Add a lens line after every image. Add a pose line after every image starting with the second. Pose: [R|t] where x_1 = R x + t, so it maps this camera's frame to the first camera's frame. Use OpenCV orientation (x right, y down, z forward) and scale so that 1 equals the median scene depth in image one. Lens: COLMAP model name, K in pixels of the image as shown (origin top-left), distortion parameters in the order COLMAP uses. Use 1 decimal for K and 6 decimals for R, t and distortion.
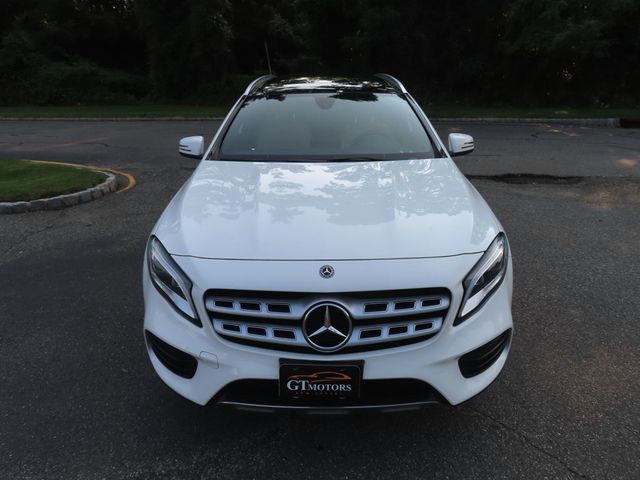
lens RADIAL K [[457.9, 0, 317.3], [0, 457.9, 241.5], [0, 0, 1]] dist [-0.016567, 0.013656]
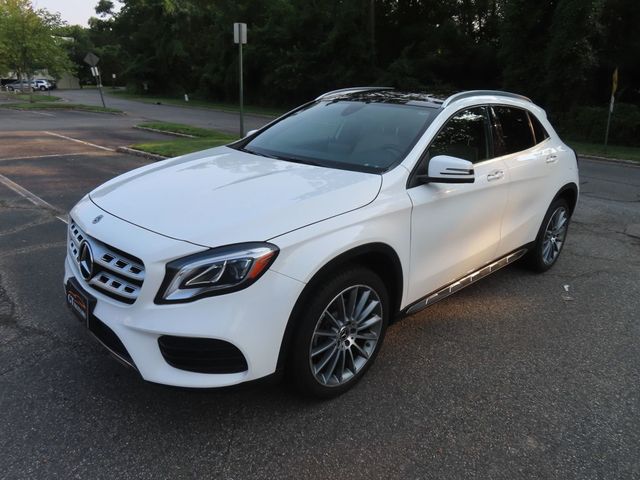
lens RADIAL K [[457.9, 0, 318.0], [0, 457.9, 243.6], [0, 0, 1]] dist [-0.016567, 0.013656]
pose [[0.702966, 0.261511, -0.661401, 1.104662], [-0.296144, 0.953122, 0.062099, -0.107801], [0.646636, 0.152217, 0.747457, 0.409003]]
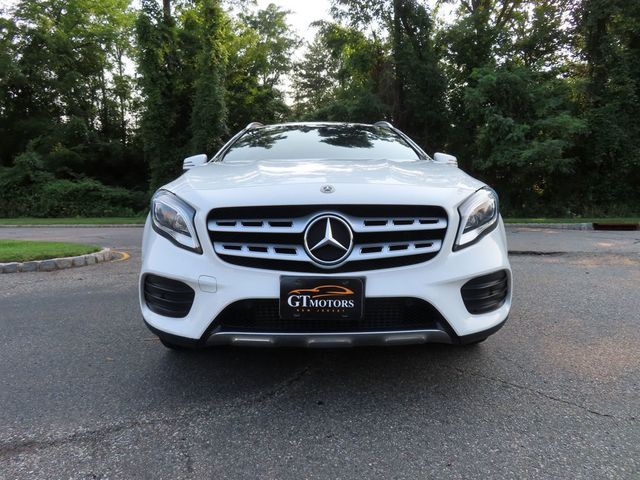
lens RADIAL K [[457.9, 0, 317.8], [0, 457.9, 239.5], [0, 0, 1]] dist [-0.016567, 0.013656]
pose [[0.999686, 0.002981, 0.024896, -0.023311], [0.004004, 0.961193, -0.275847, 0.401032], [-0.024752, 0.275860, 0.960879, 0.024603]]
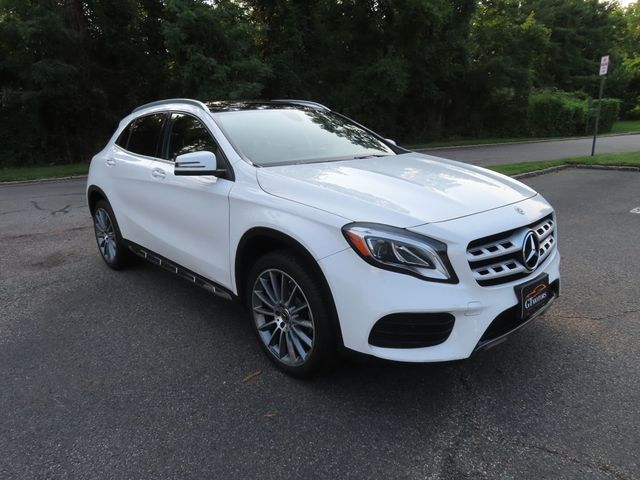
lens RADIAL K [[457.9, 0, 314.0], [0, 457.9, 242.4], [0, 0, 1]] dist [-0.016567, 0.013656]
pose [[0.733553, -0.179110, 0.655606, -1.104958], [0.259571, 0.965355, -0.026699, 0.032305], [-0.628110, 0.189761, 0.754631, 0.349768]]
